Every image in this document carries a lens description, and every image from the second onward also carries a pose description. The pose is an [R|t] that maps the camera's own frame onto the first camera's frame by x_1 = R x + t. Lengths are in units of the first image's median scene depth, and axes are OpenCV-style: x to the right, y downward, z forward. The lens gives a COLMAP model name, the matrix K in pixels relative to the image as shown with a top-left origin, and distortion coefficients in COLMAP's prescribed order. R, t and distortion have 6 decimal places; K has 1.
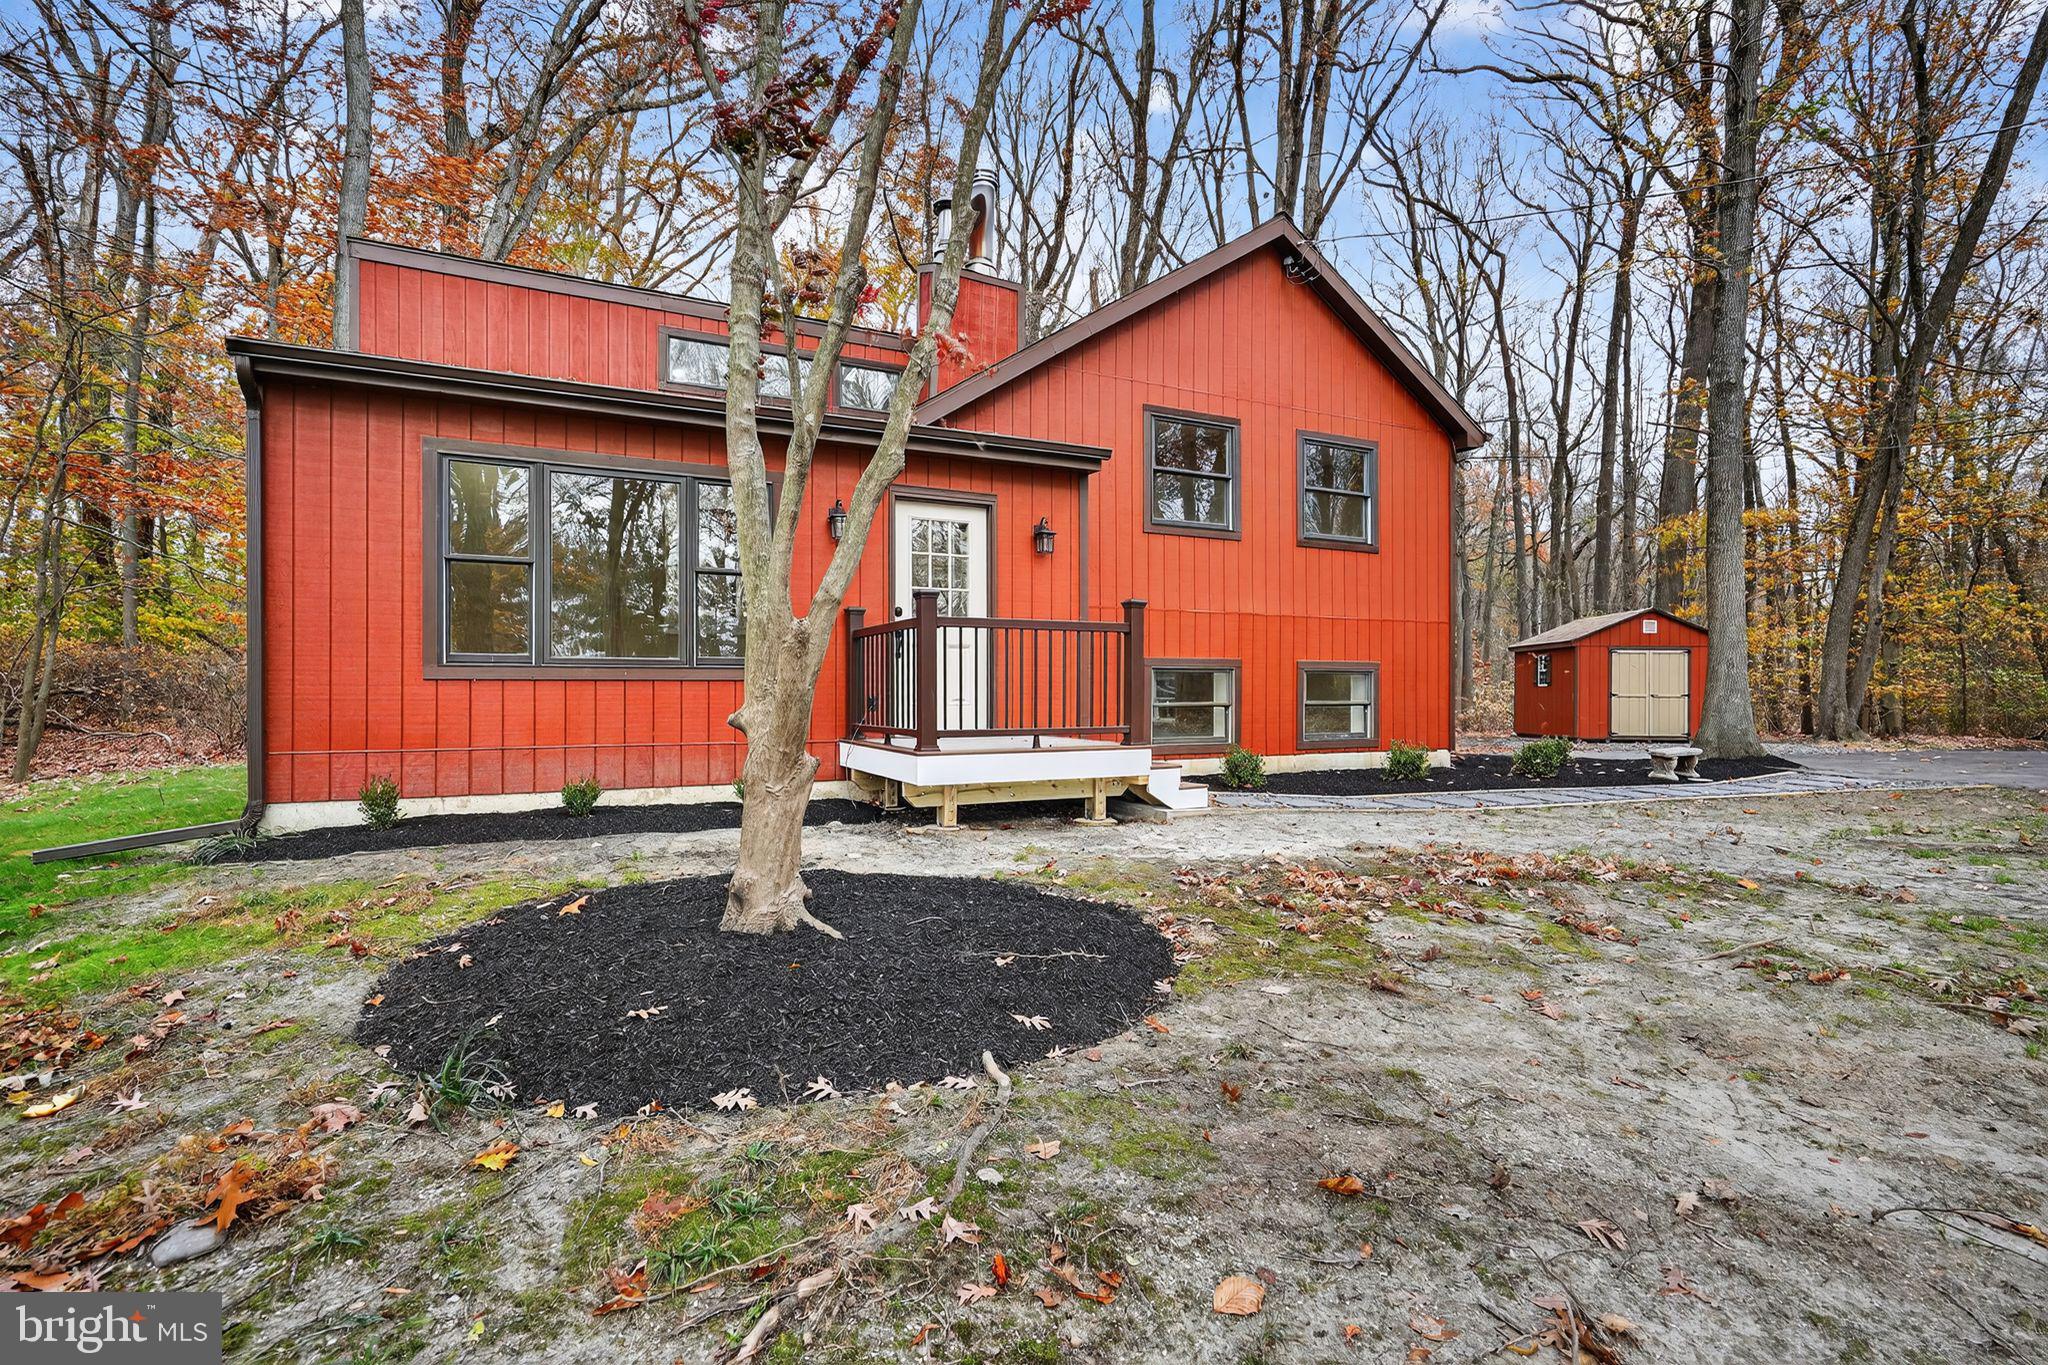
lens RADIAL K [[968.2, 0, 1024.0], [0, 968.2, 682.5], [0, 0, 1]] dist [-0.000807, 0.000079]
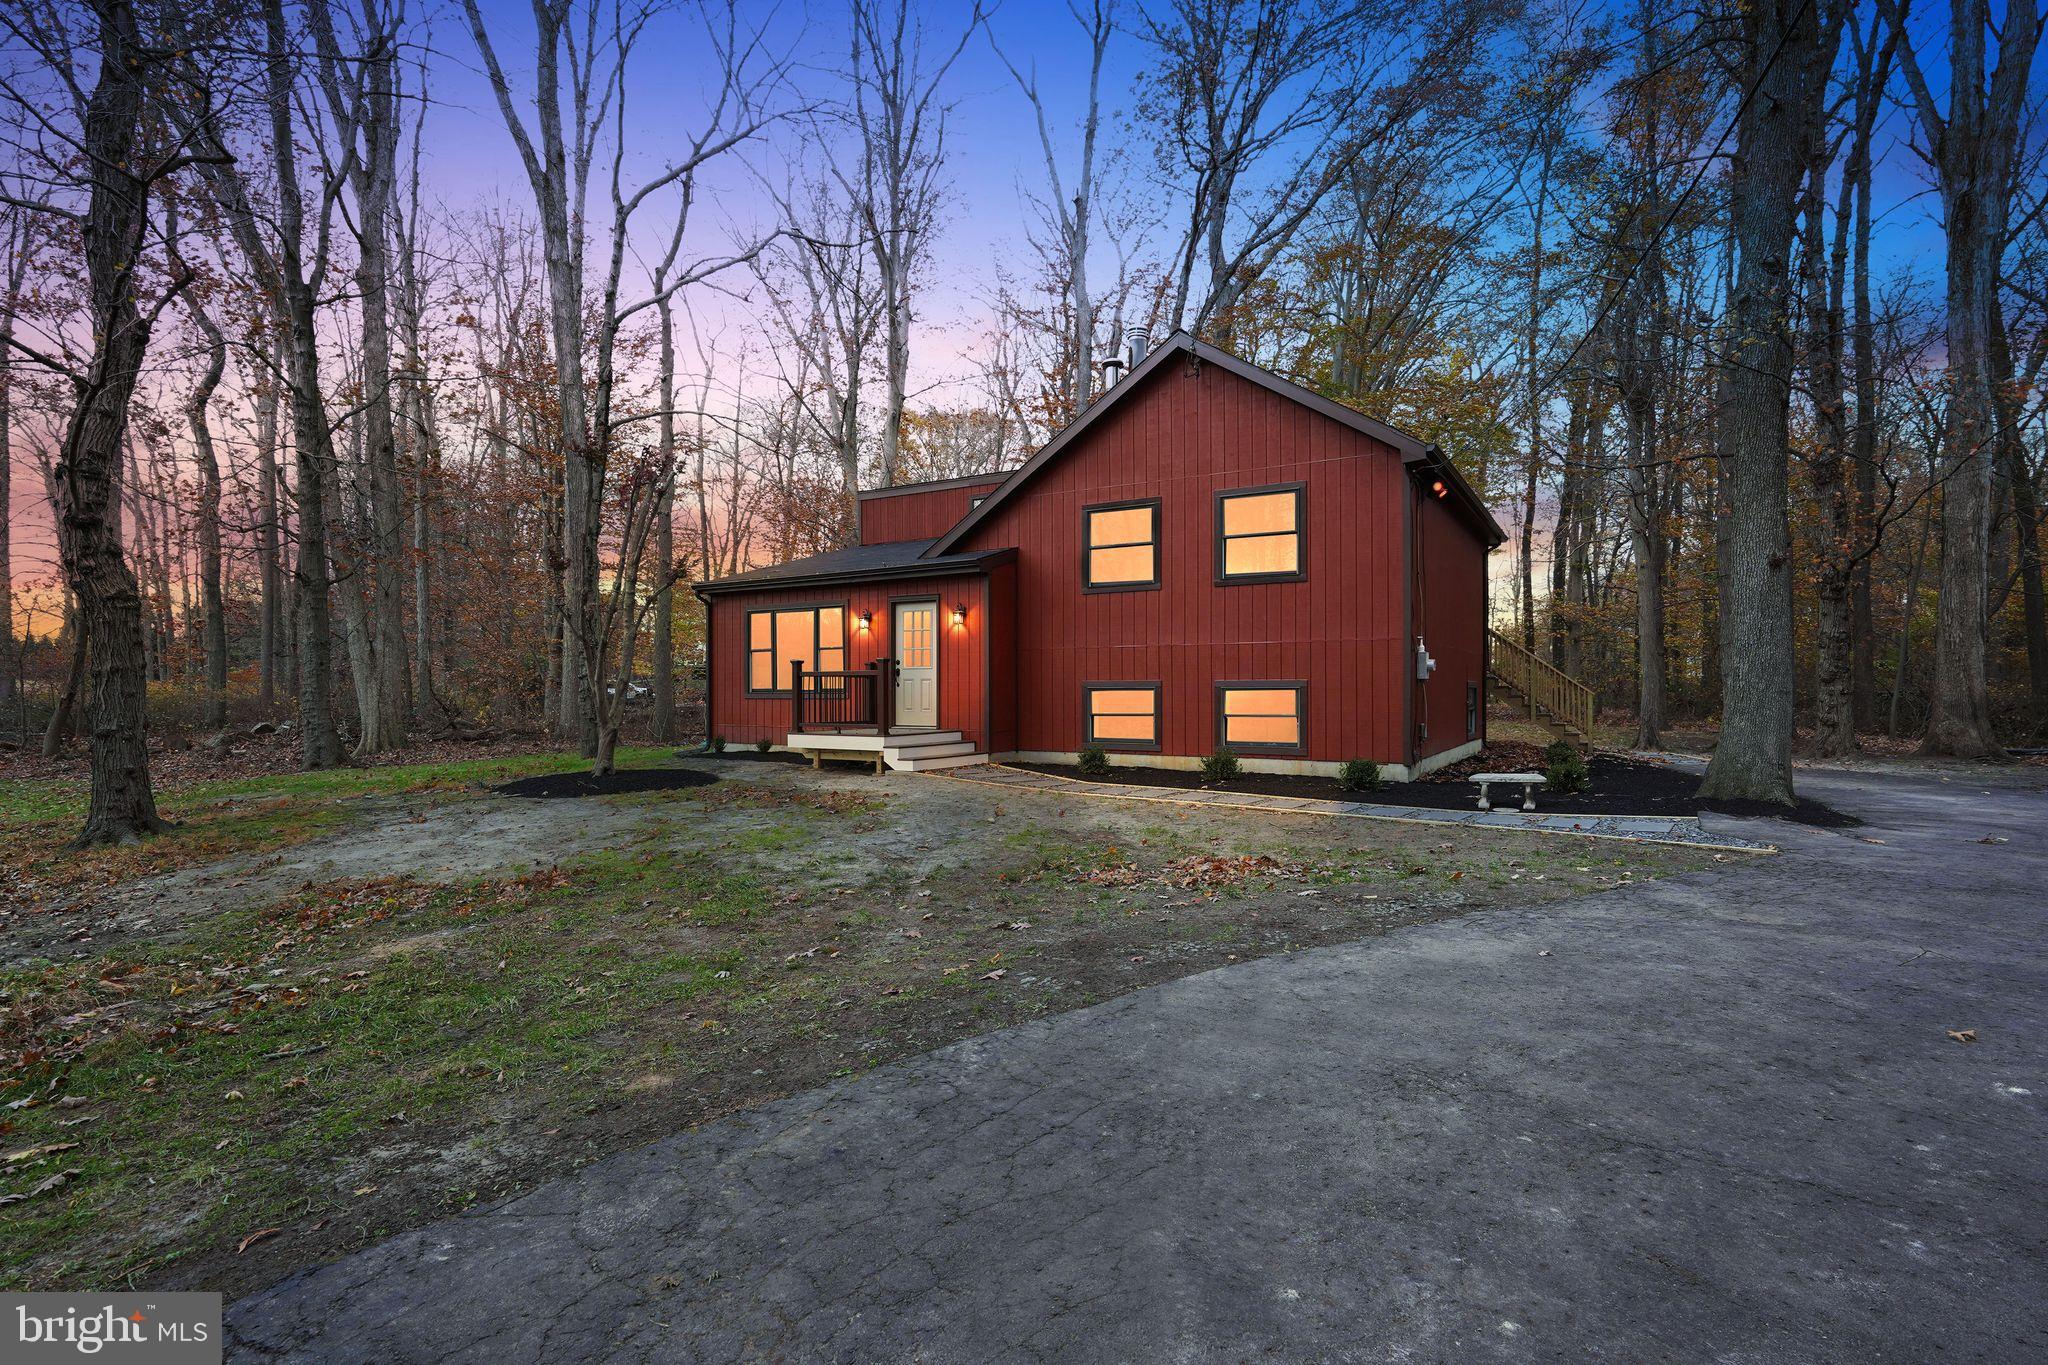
lens RADIAL K [[968.2, 0, 1024.0], [0, 968.2, 682.5], [0, 0, 1]] dist [-0.000807, 0.000079]
pose [[0.536831, -0.006471, -0.843665, 1.208712], [0.009458, 0.999954, -0.001652, -0.020593], [0.843637, -0.007093, 0.536868, 0.139020]]
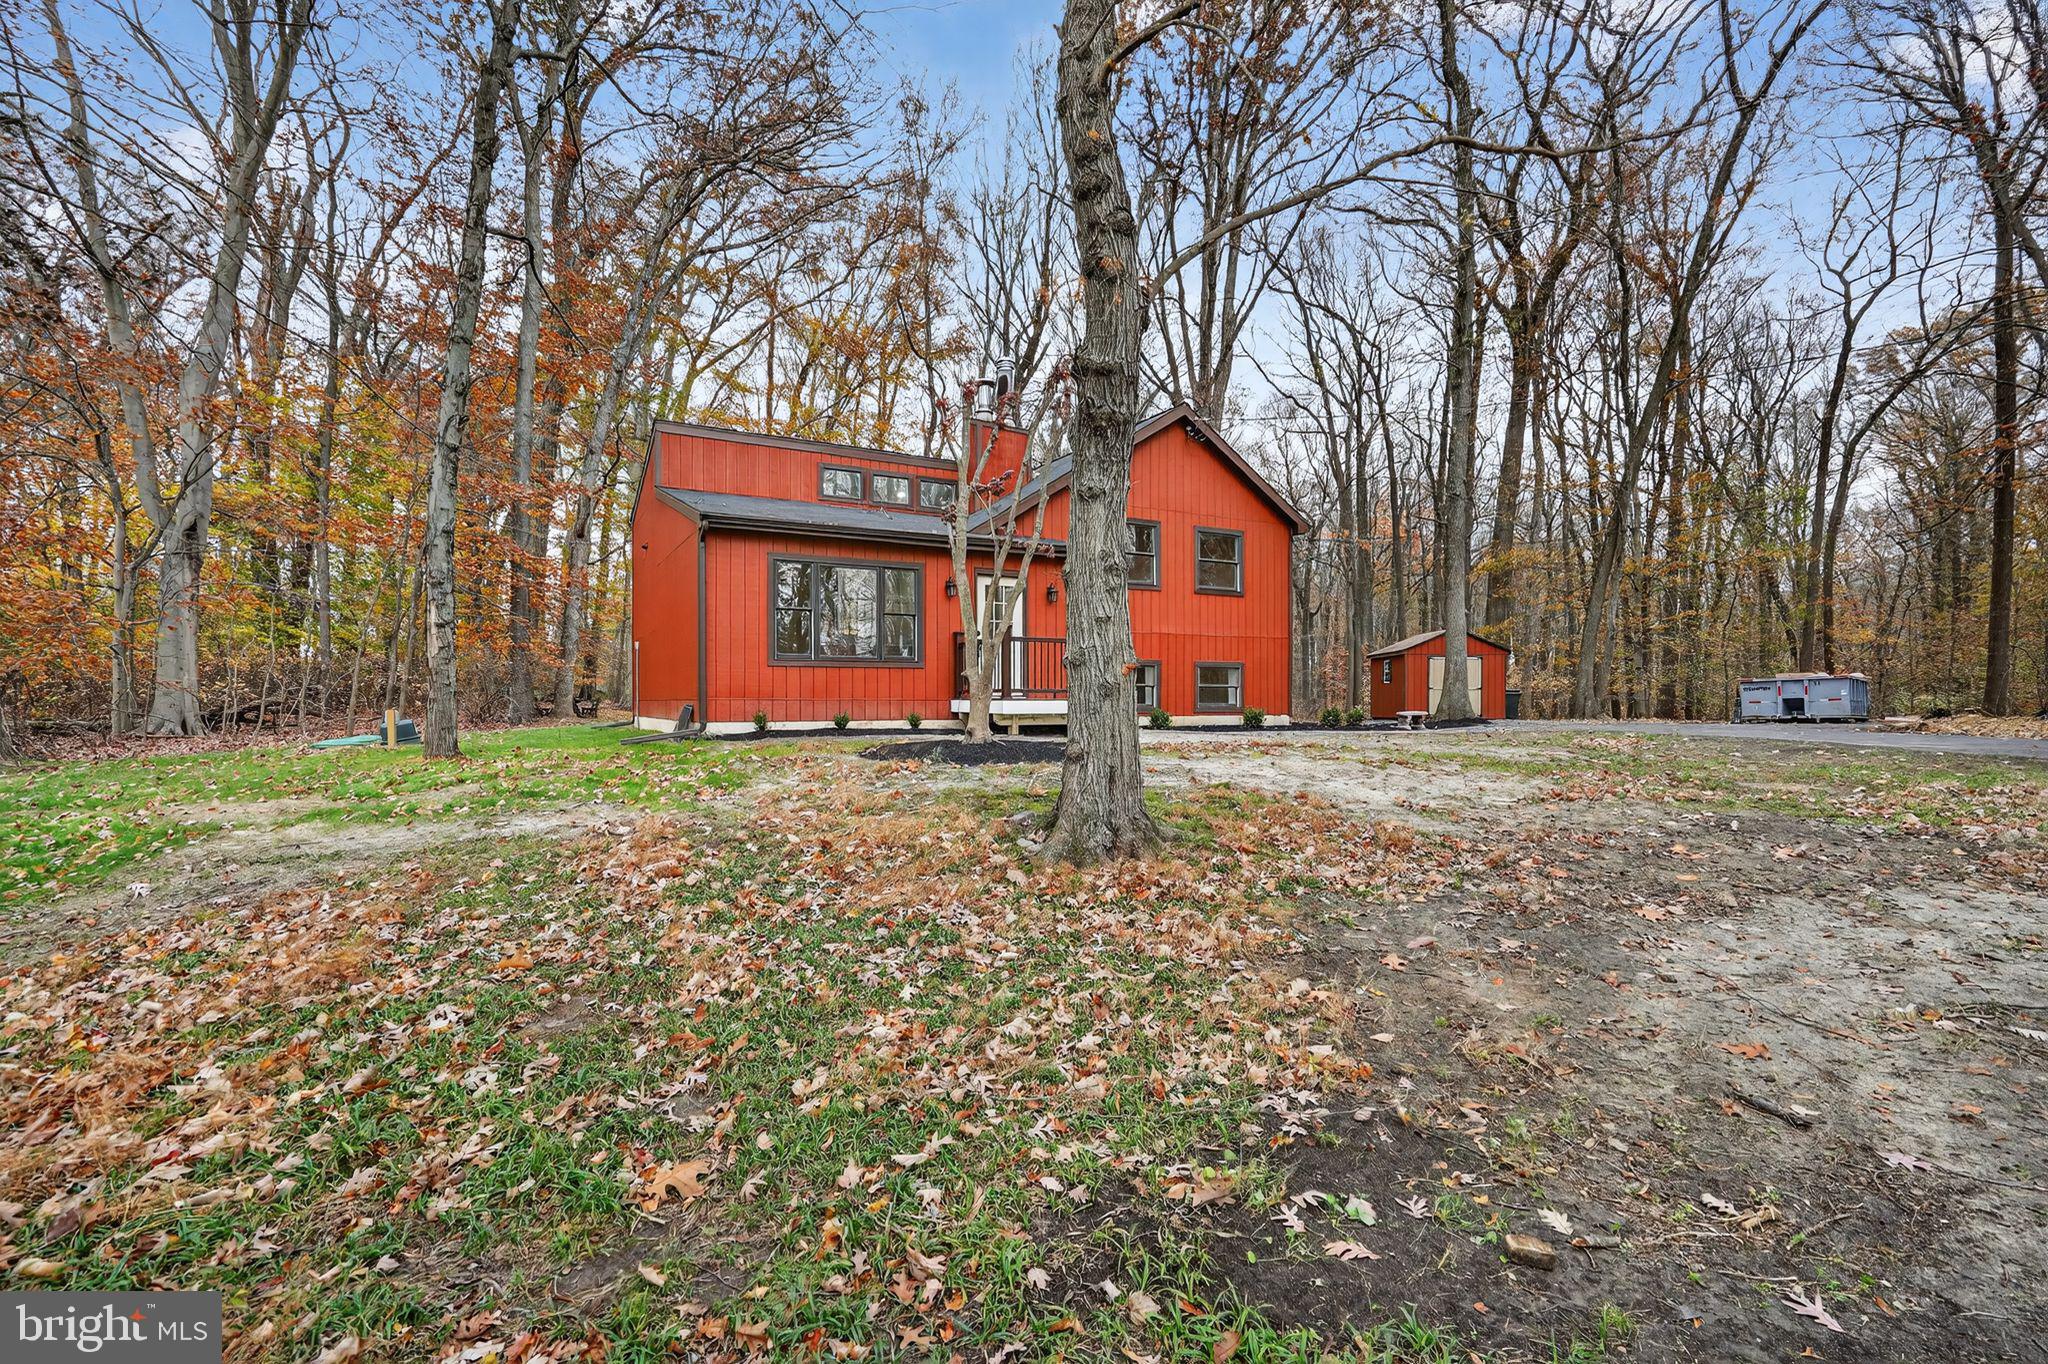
lens RADIAL K [[927.8, 0, 1025.0], [0, 927.8, 687.8], [0, 0, 1]] dist [-0.001872, 0.001086]
pose [[0.999217, -0.000727, 0.039559, -0.083057], [0.000849, 0.999995, -0.003066, 0.031482], [-0.039556, 0.003097, 0.999213, -0.646436]]
